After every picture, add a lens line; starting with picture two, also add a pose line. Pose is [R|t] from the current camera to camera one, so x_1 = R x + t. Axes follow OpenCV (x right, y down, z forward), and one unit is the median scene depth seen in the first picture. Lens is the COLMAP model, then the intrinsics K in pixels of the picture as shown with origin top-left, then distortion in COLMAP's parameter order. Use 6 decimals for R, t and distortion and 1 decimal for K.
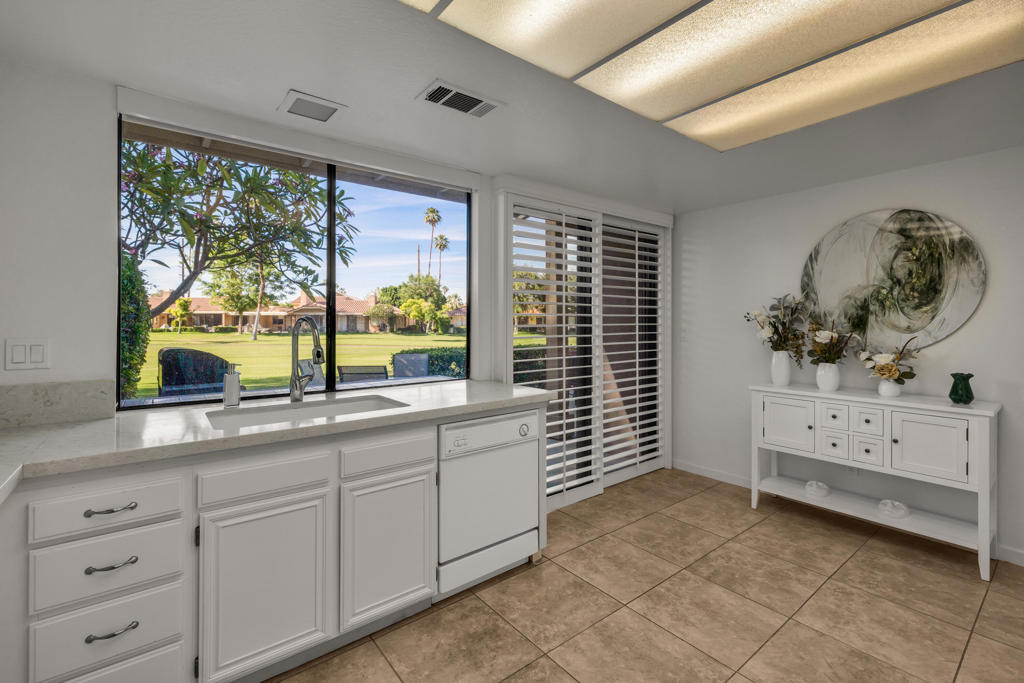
lens RADIAL K [[448.6, 0, 504.3], [0, 448.6, 326.8], [0, 0, 1]] dist [0.003115, 0.000166]
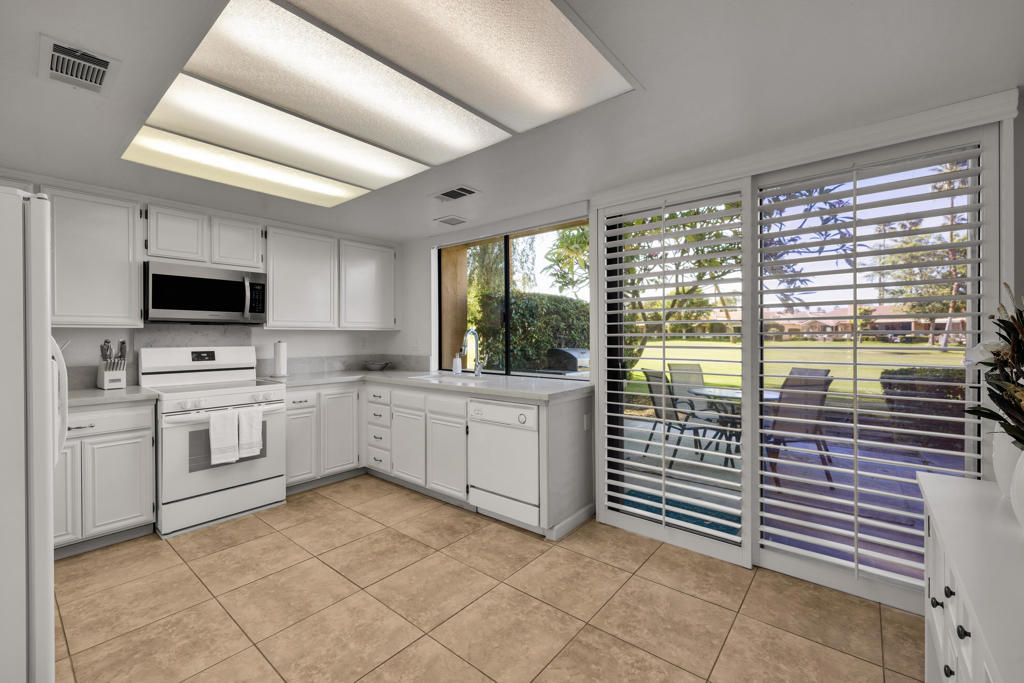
lens RADIAL K [[426.4, 0, 505.7], [0, 426.4, 338.1], [0, 0, 1]] dist [-0.001248, -0.000324]
pose [[0.209293, 0.007088, -0.977827, 1.035585], [-0.001939, 0.999975, 0.006834, -0.002107], [0.977851, 0.000465, 0.209301, 0.616502]]
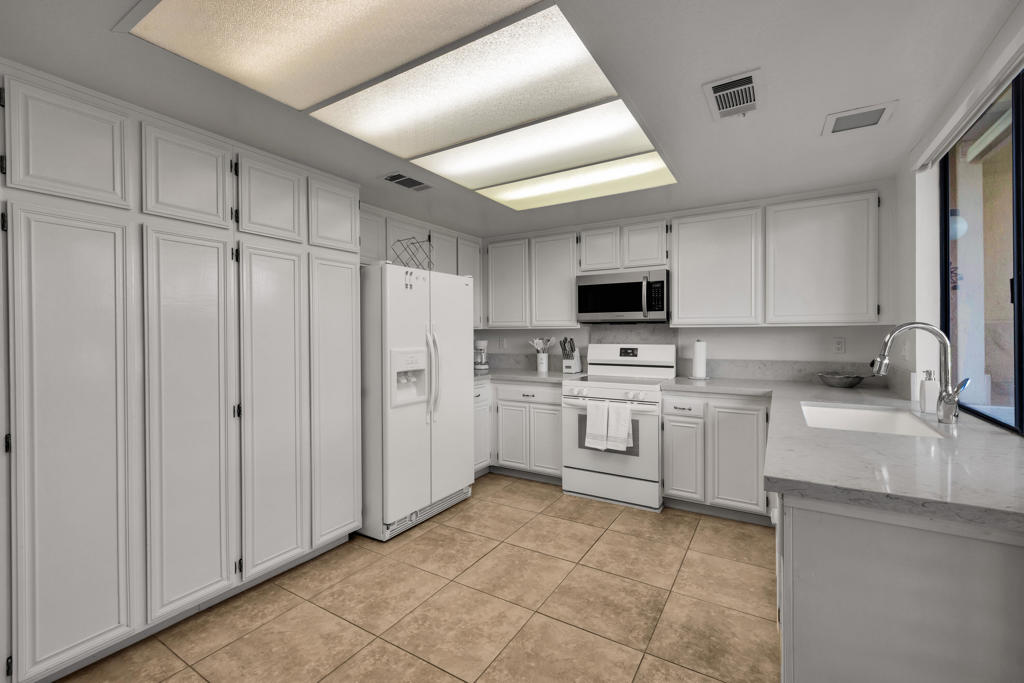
lens RADIAL K [[438.2, 0, 506.7], [0, 438.2, 336.6], [0, 0, 1]] dist [0.001826, 0.000075]
pose [[-0.938039, 0.008119, -0.346433, 0.492044], [0.004283, 0.999921, 0.011839, -0.009652], [0.346502, 0.009621, -0.938000, 1.226036]]
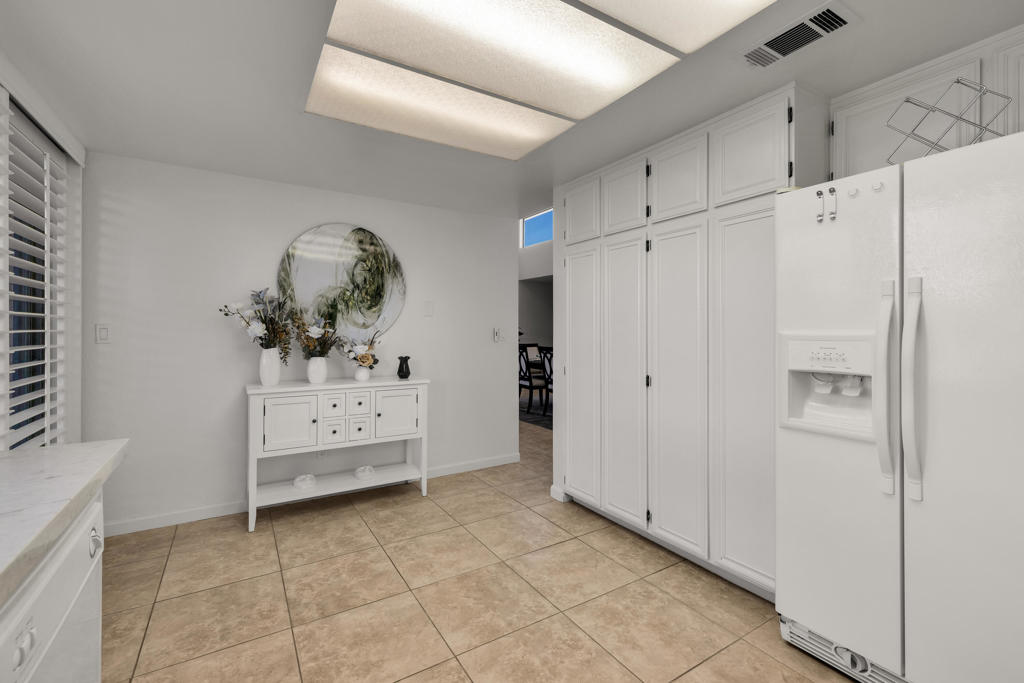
lens RADIAL K [[443.8, 0, 510.7], [0, 443.8, 335.2], [0, 0, 1]] dist [0.002995, 0.000222]
pose [[0.107522, -0.006502, 0.994181, -0.286754], [0.007302, 0.999957, 0.005750, 0.029323], [-0.994176, 0.006641, 0.107565, 0.486470]]
